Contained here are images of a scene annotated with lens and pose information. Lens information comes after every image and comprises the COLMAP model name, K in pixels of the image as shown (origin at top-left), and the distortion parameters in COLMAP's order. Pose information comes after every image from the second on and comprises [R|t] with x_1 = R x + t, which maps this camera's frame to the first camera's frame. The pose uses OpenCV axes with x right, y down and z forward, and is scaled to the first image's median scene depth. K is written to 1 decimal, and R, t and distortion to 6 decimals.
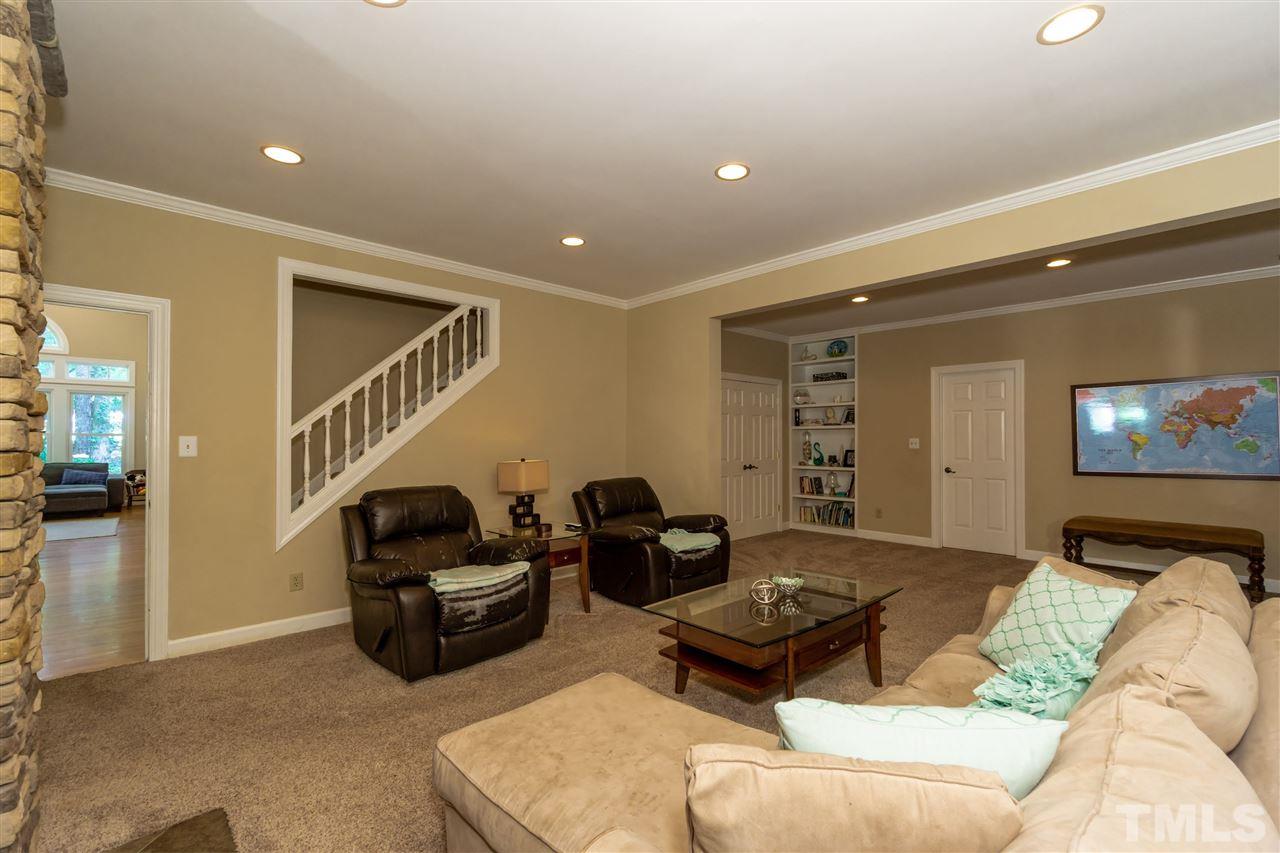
lens RADIAL K [[554.1, 0, 639.1], [0, 554.1, 428.3], [0, 0, 1]] dist [-0.005113, -0.000472]
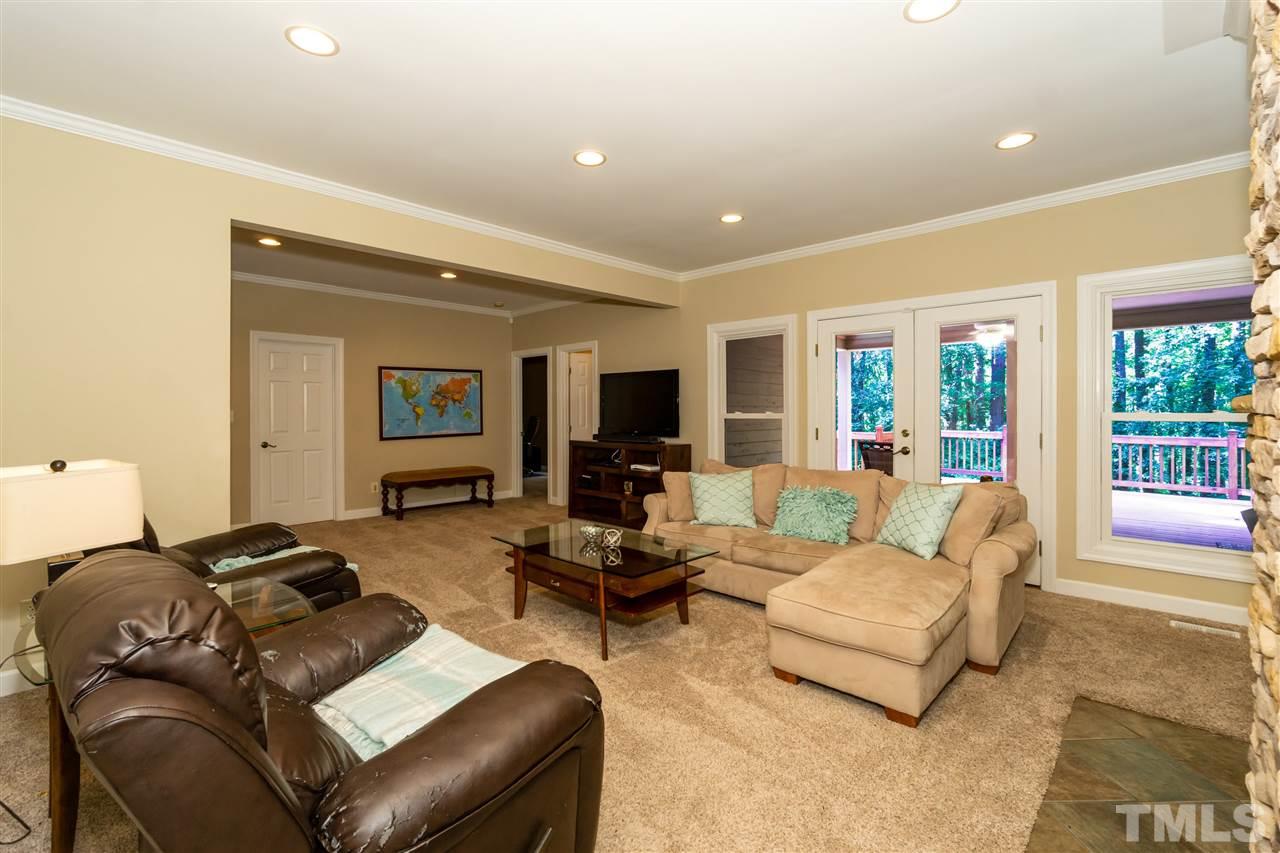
lens RADIAL K [[554.1, 0, 641.6], [0, 554.1, 415.5], [0, 0, 1]] dist [-0.005113, -0.000472]
pose [[-0.062518, -0.009421, 0.997999, -0.575141], [-0.014239, 0.999862, 0.008547, 0.013177], [-0.997942, -0.013676, -0.062644, 0.619157]]
